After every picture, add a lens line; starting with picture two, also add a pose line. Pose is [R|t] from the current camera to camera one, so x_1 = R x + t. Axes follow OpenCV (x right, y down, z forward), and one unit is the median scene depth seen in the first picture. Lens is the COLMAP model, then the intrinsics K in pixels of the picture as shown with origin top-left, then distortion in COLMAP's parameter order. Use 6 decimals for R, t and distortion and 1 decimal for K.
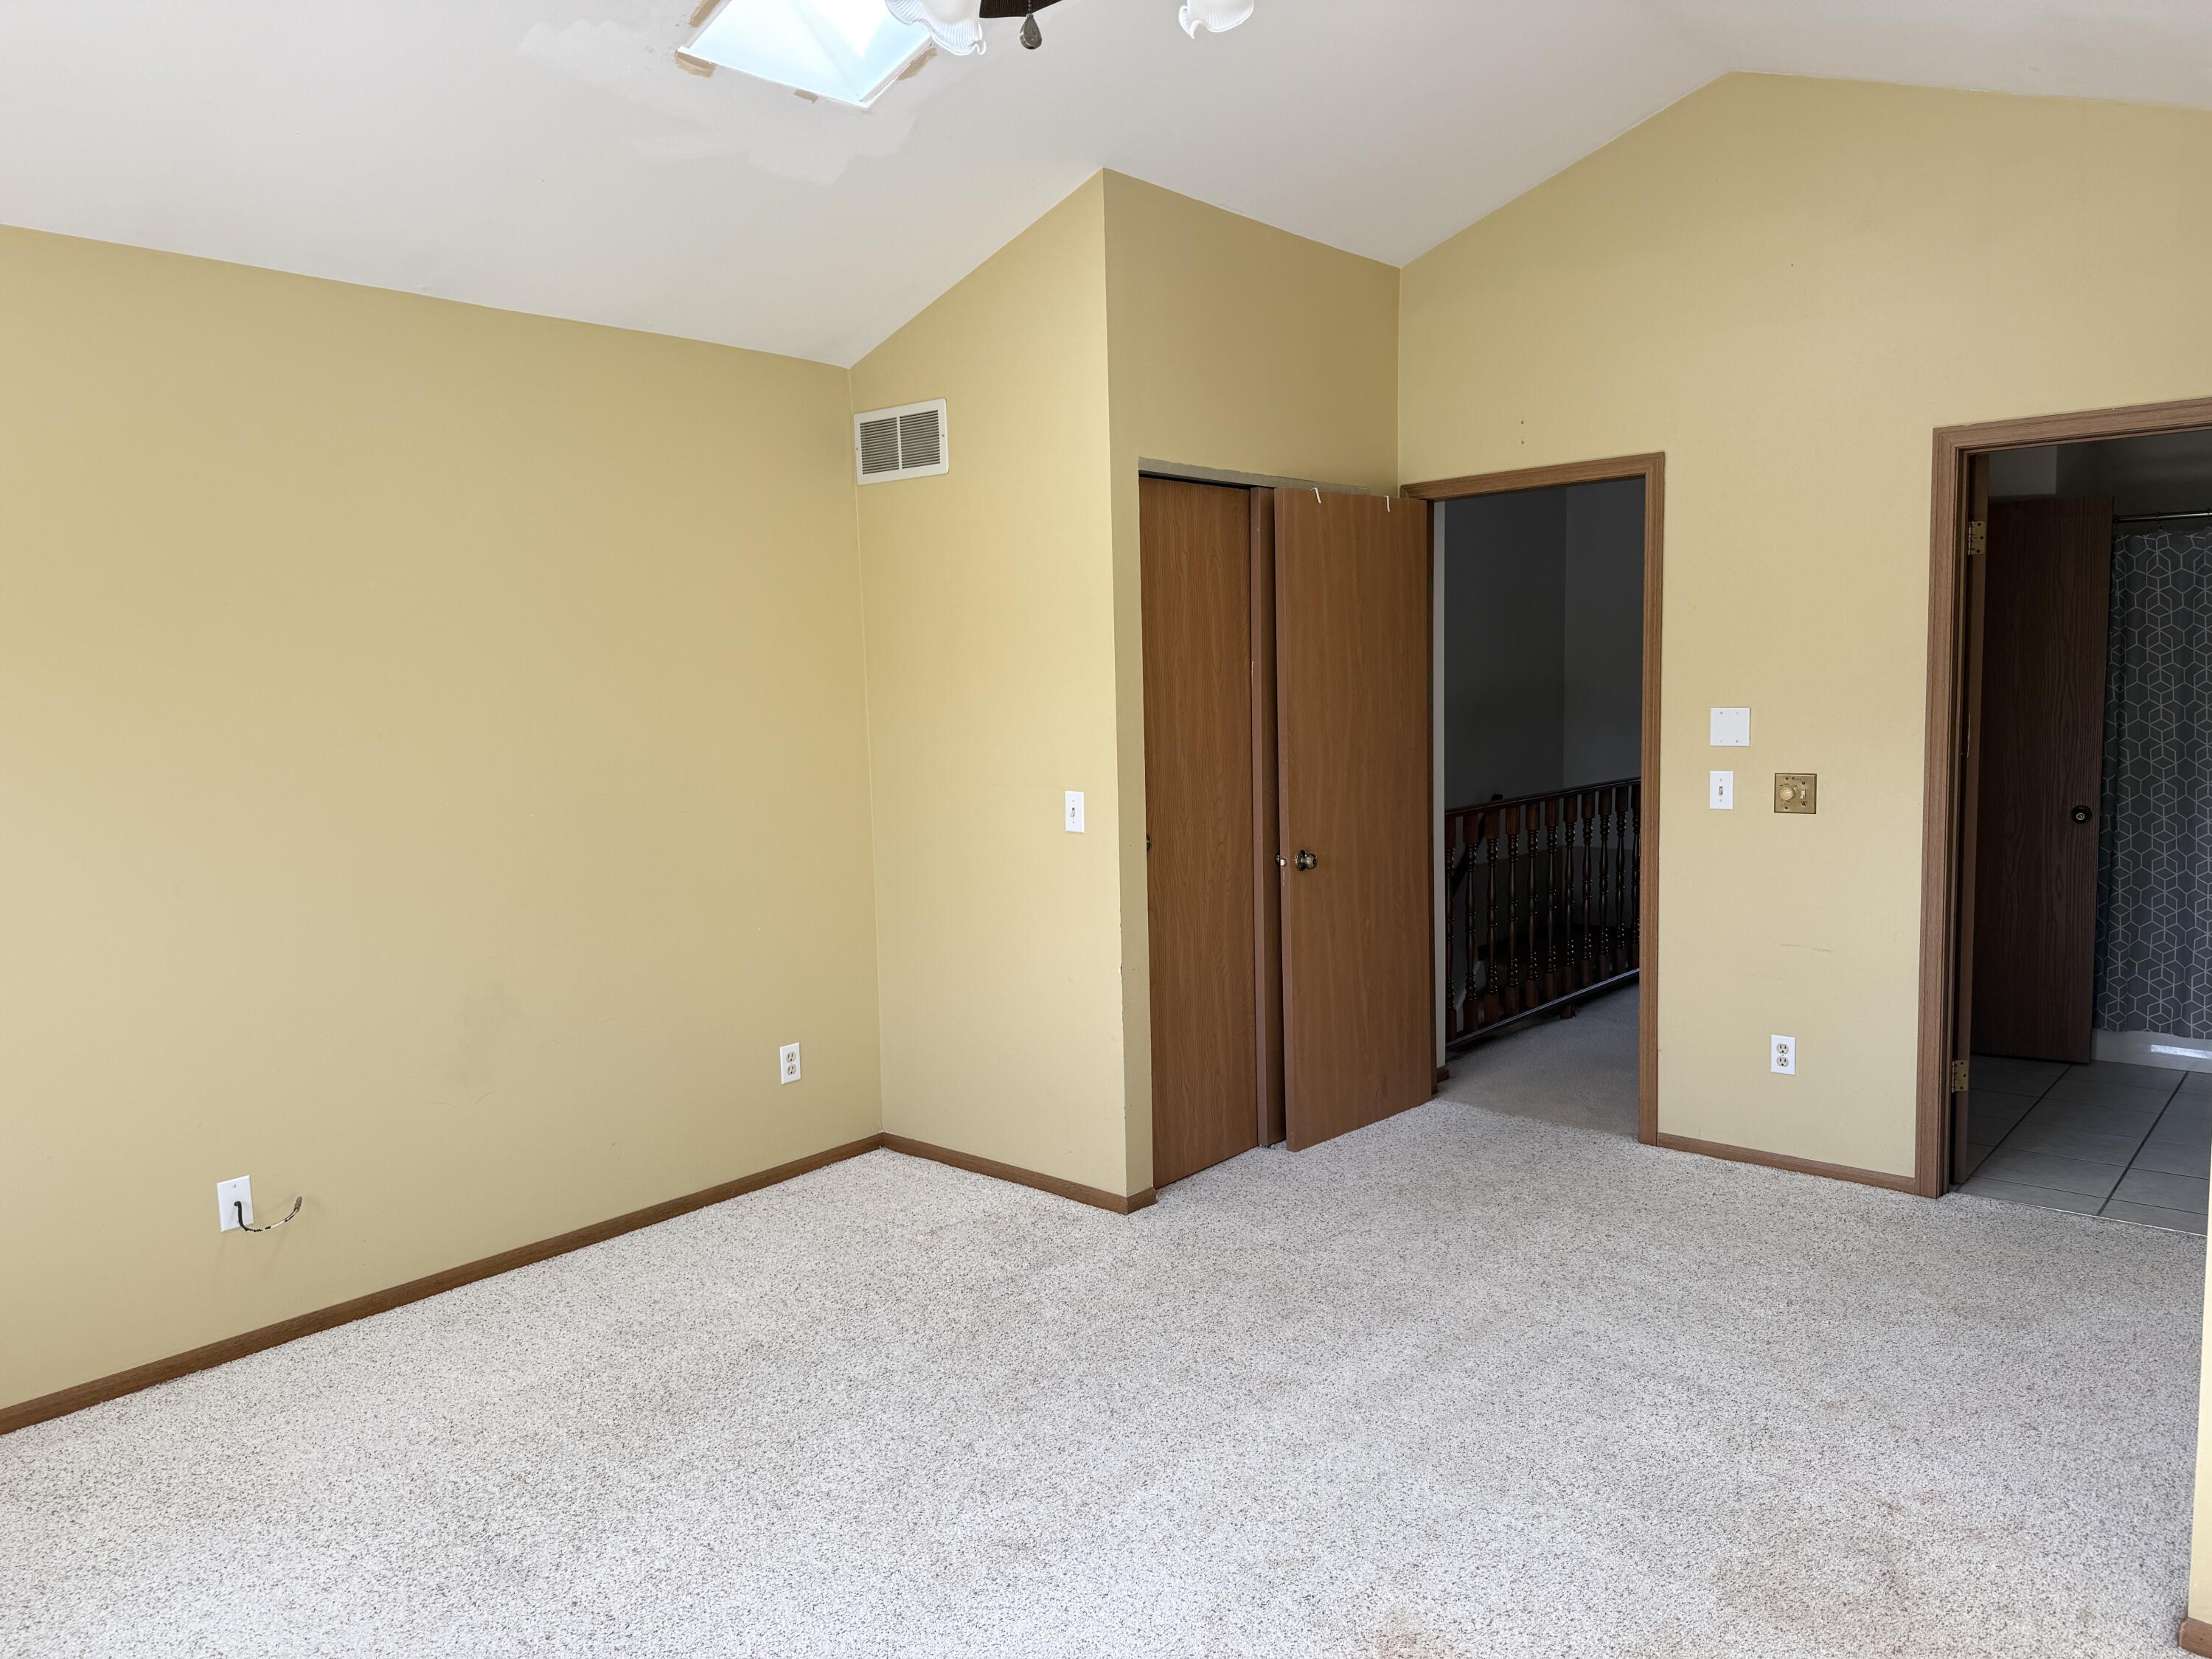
lens RADIAL K [[1553.7, 0, 1088.5], [0, 1553.7, 825.7], [0, 0, 1]] dist [0.065815, -0.068094]
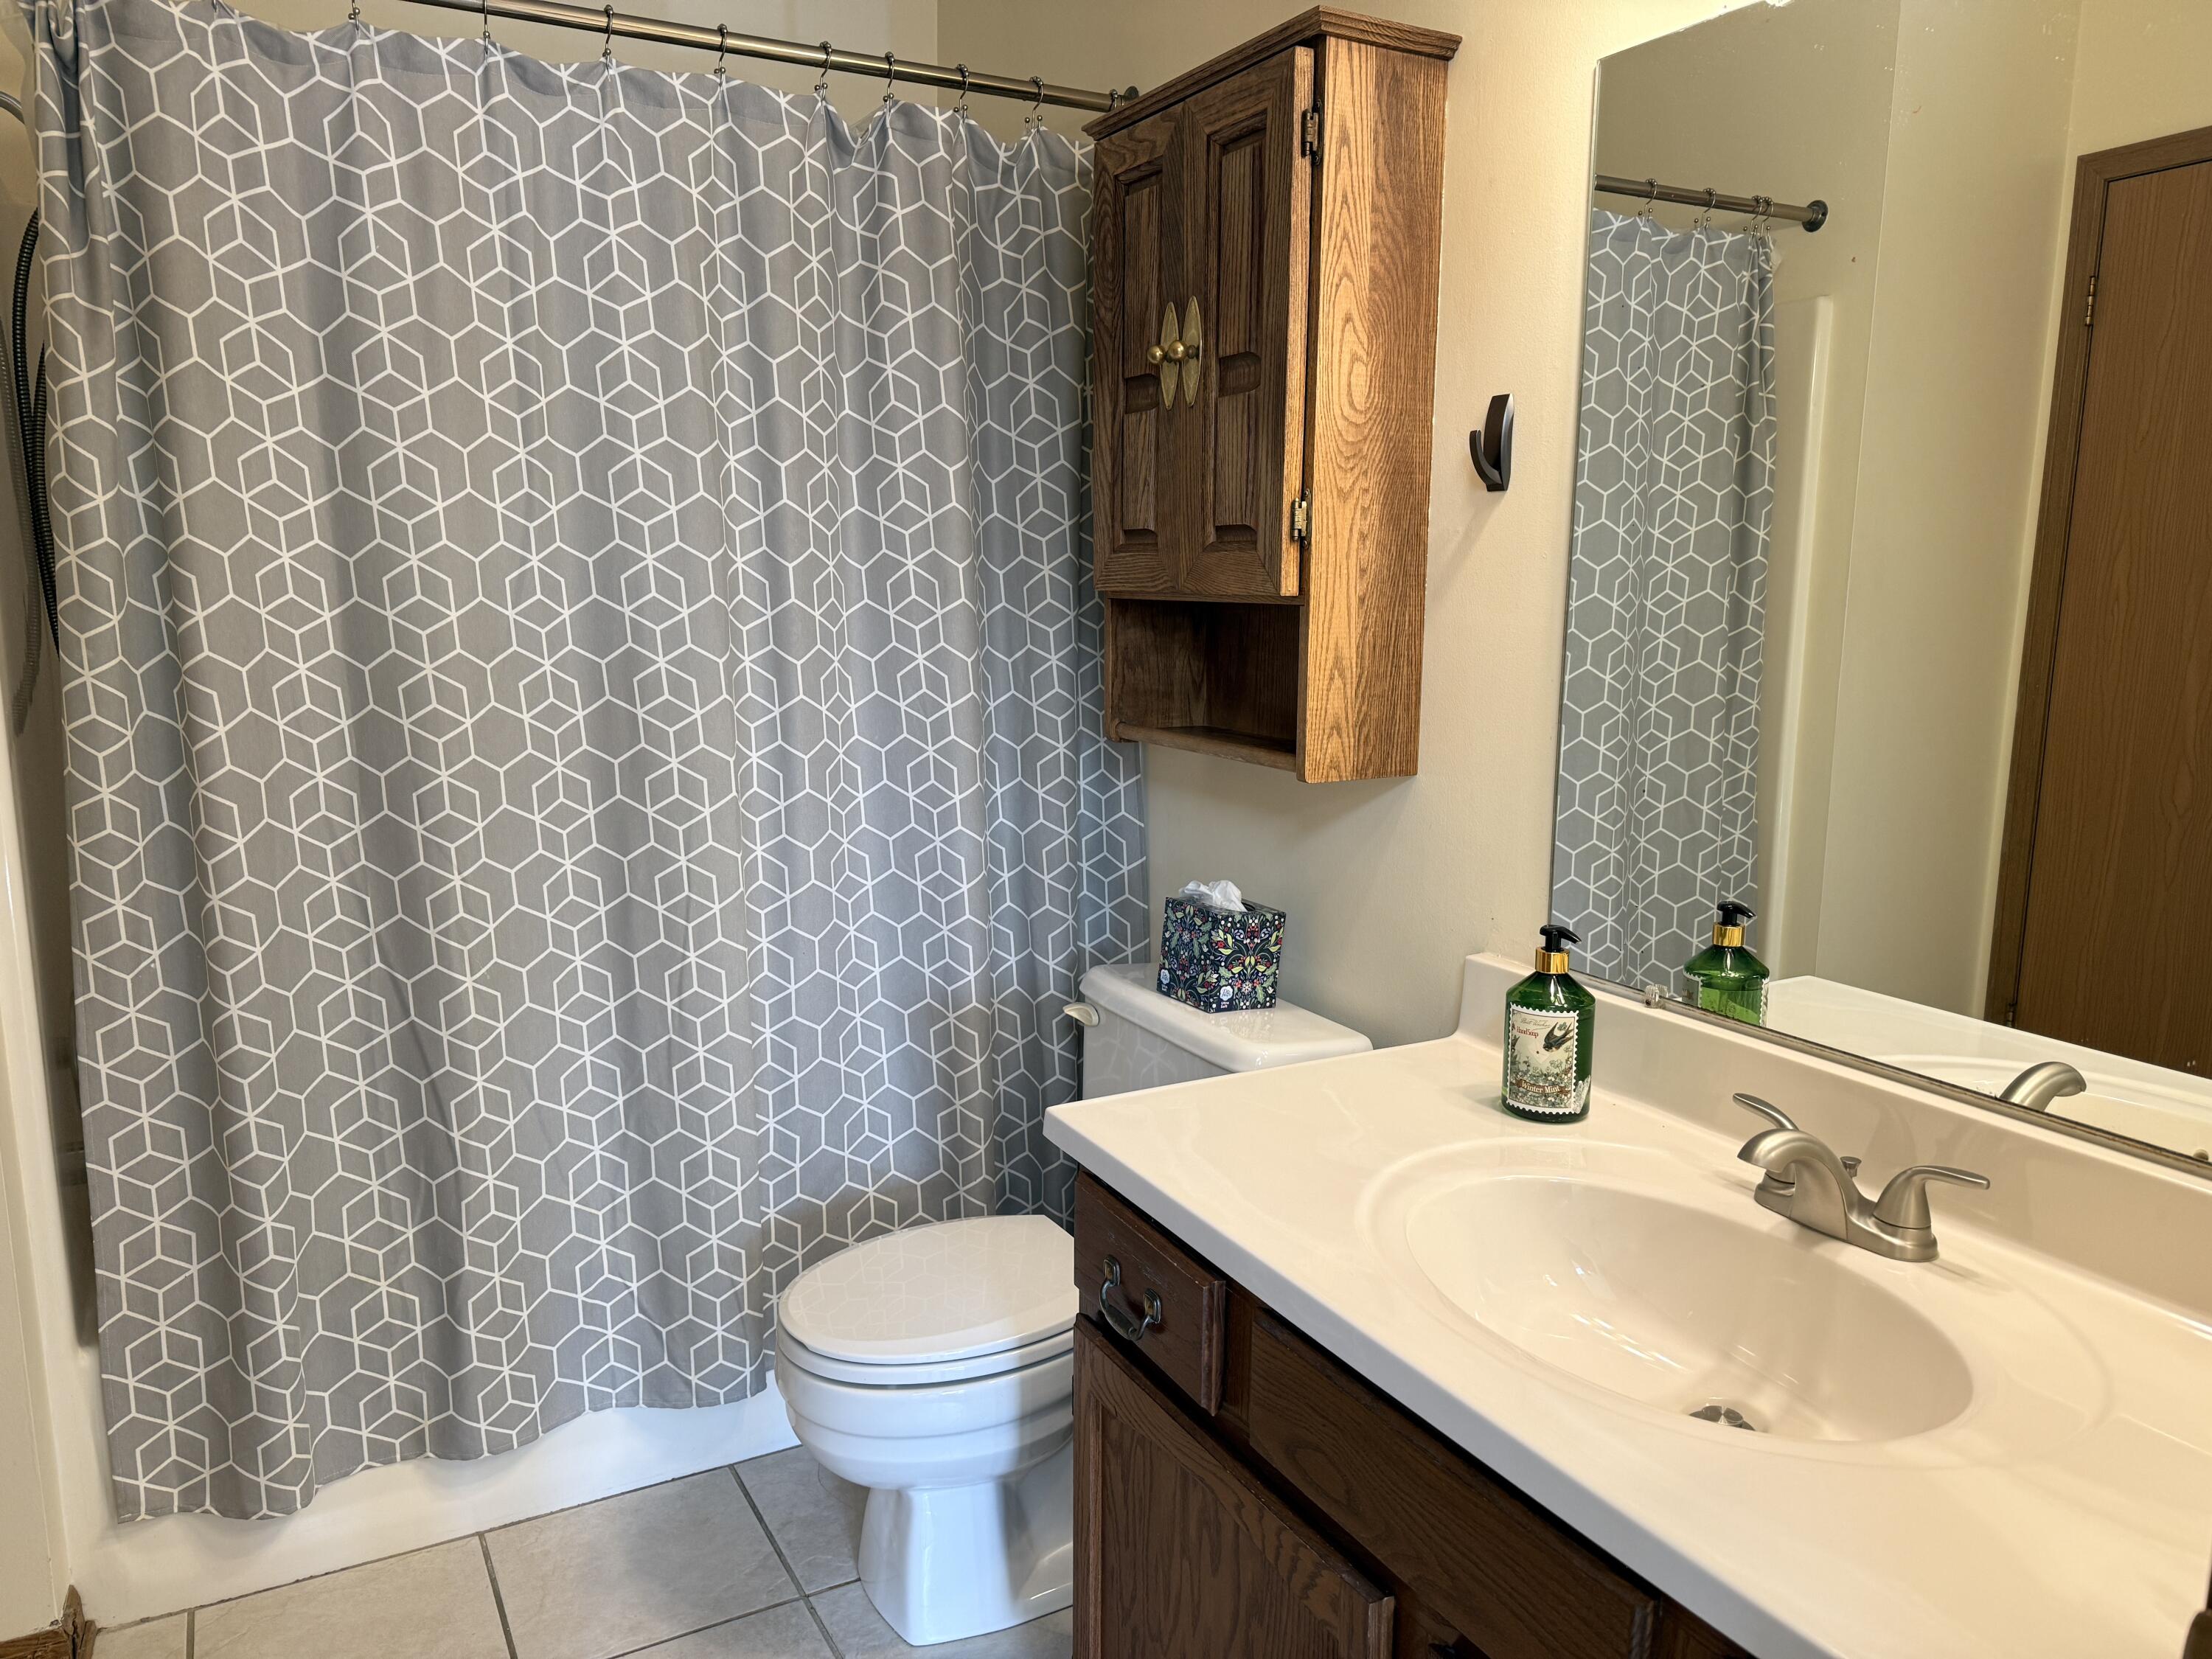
lens RADIAL K [[1553.7, 0, 1114.8], [0, 1553.7, 844.9], [0, 0, 1]] dist [0.065815, -0.068094]
pose [[0.339383, -0.132766, 0.931232, 0.503743], [0.078825, 0.990521, 0.112492, -0.046836], [-0.937340, 0.035226, 0.346631, 0.867639]]
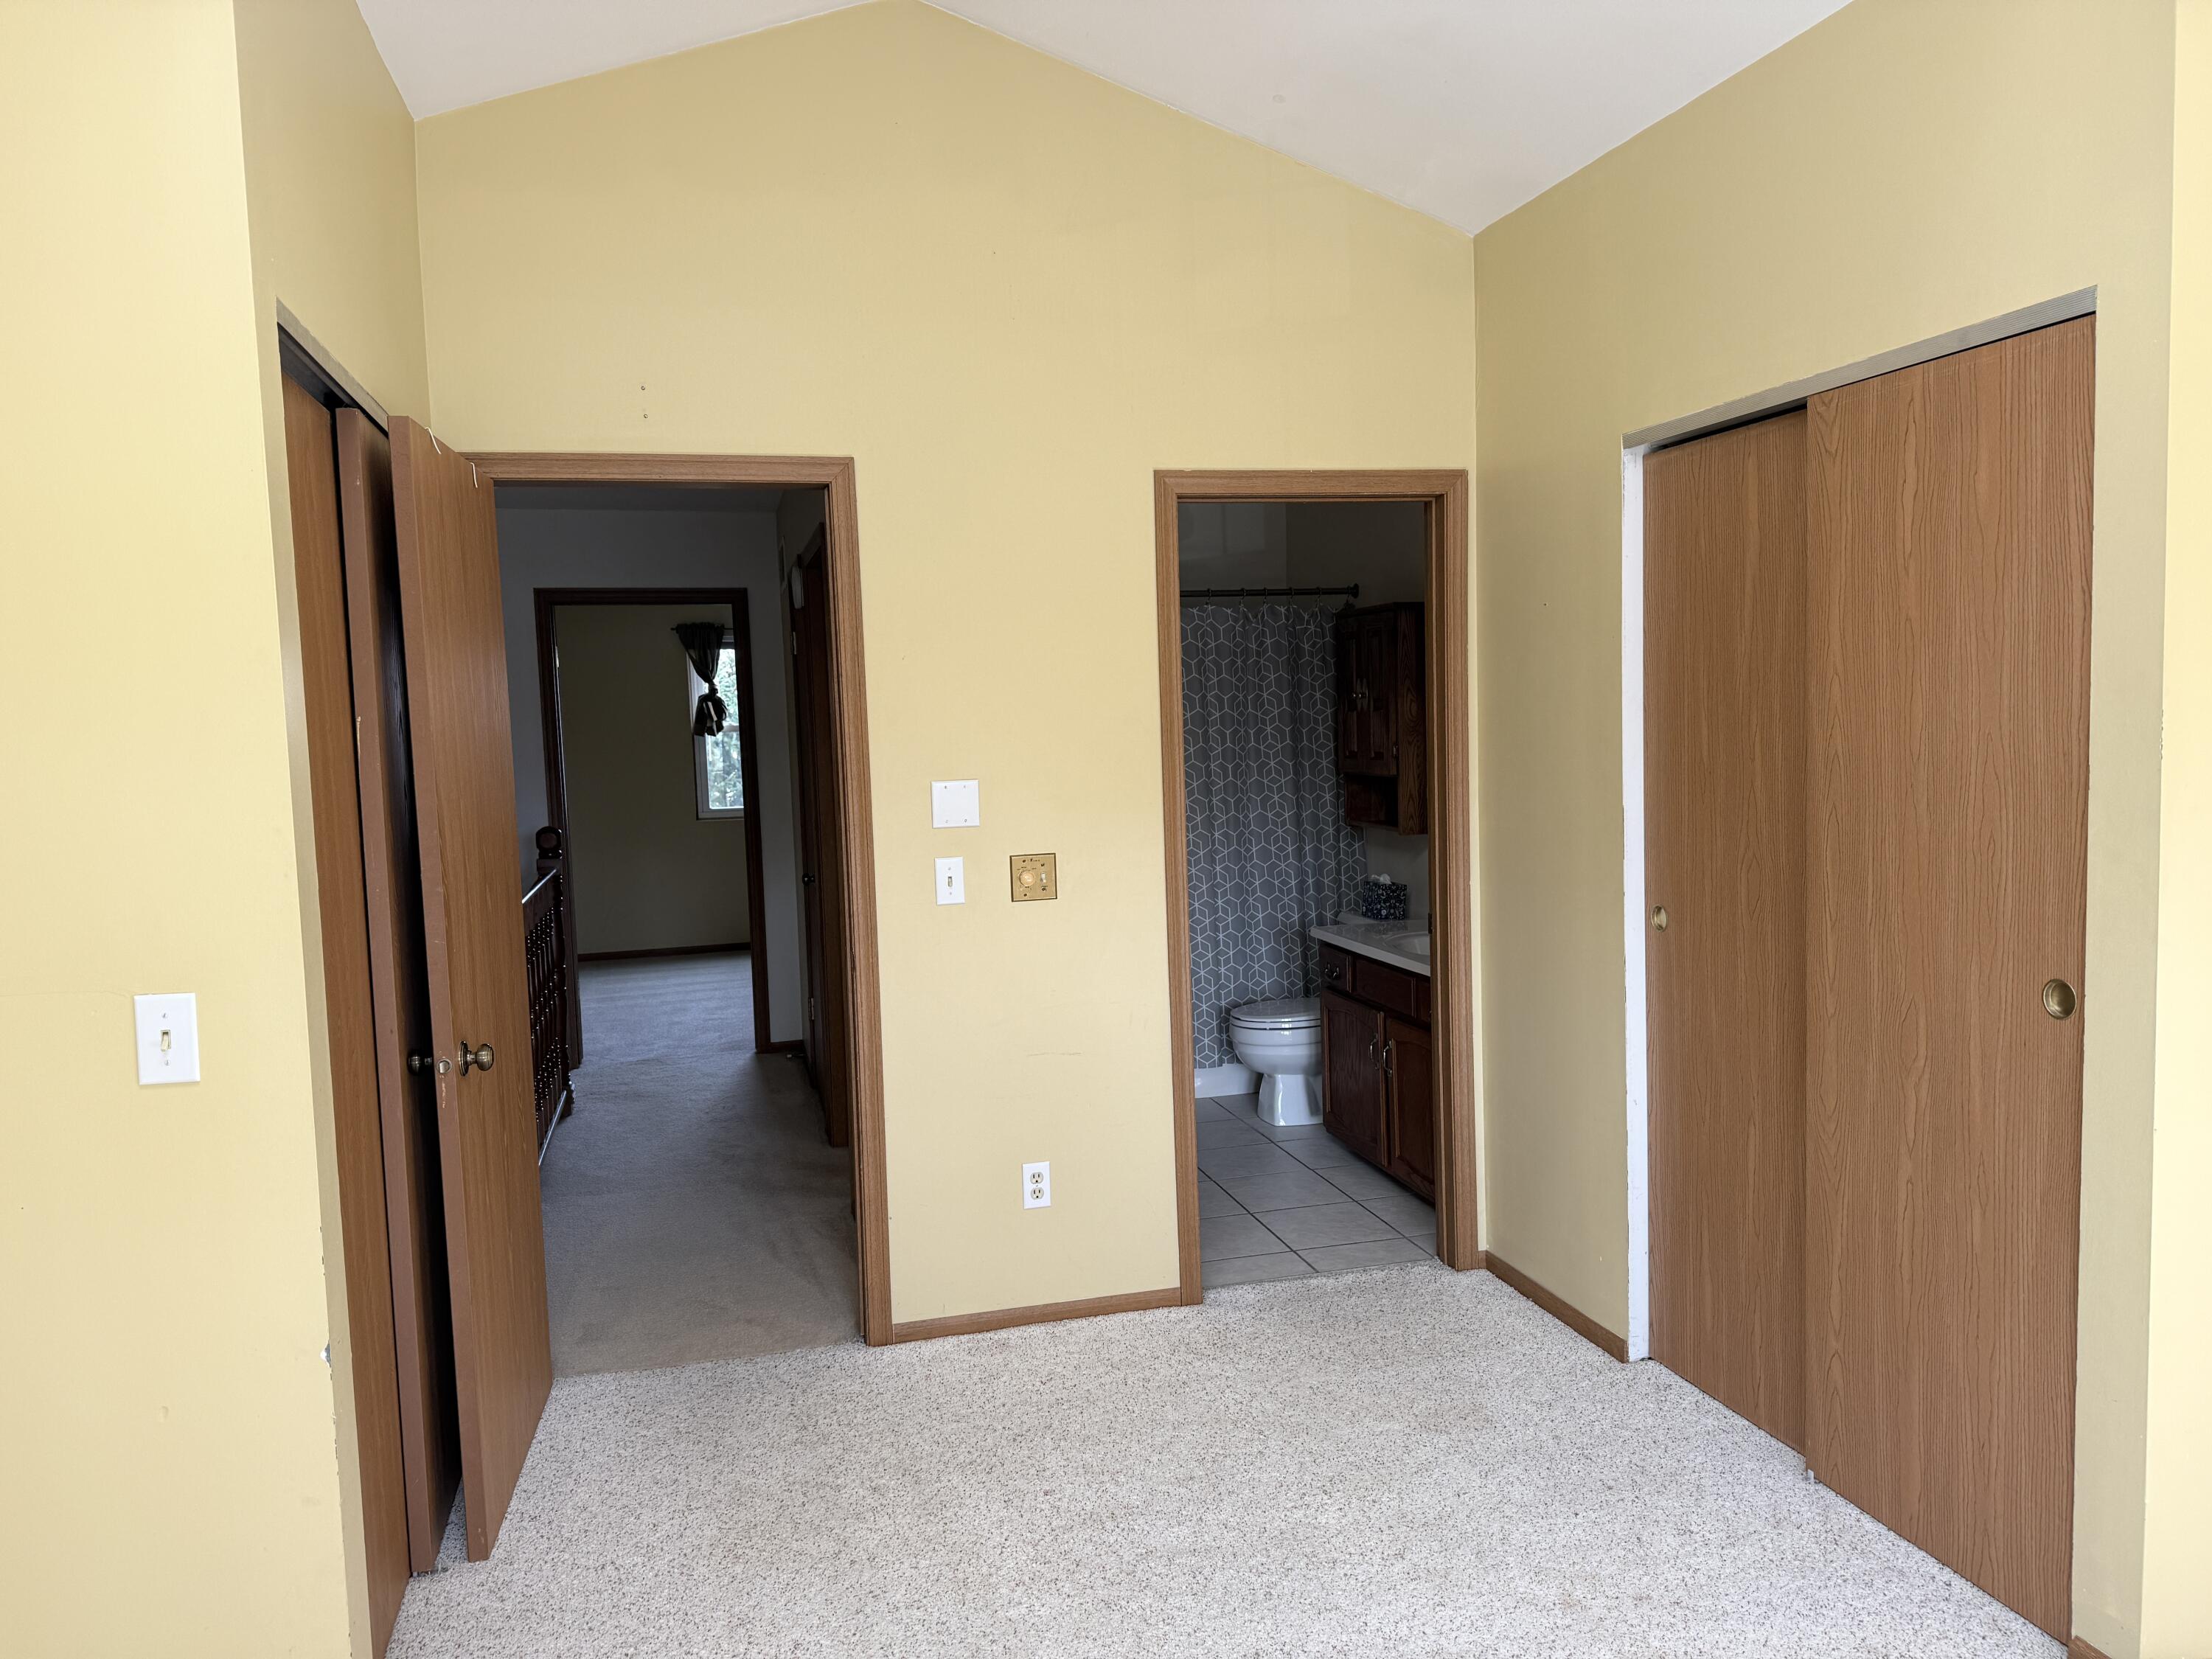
lens RADIAL K [[1553.7, 0, 1098.2], [0, 1553.7, 824.2], [0, 0, 1]] dist [0.065815, -0.068094]
pose [[0.558887, -0.050697, 0.827693, -0.222888], [0.098121, 0.995160, -0.005300, -0.040117], [-0.823419, 0.084176, 0.561156, 0.482790]]
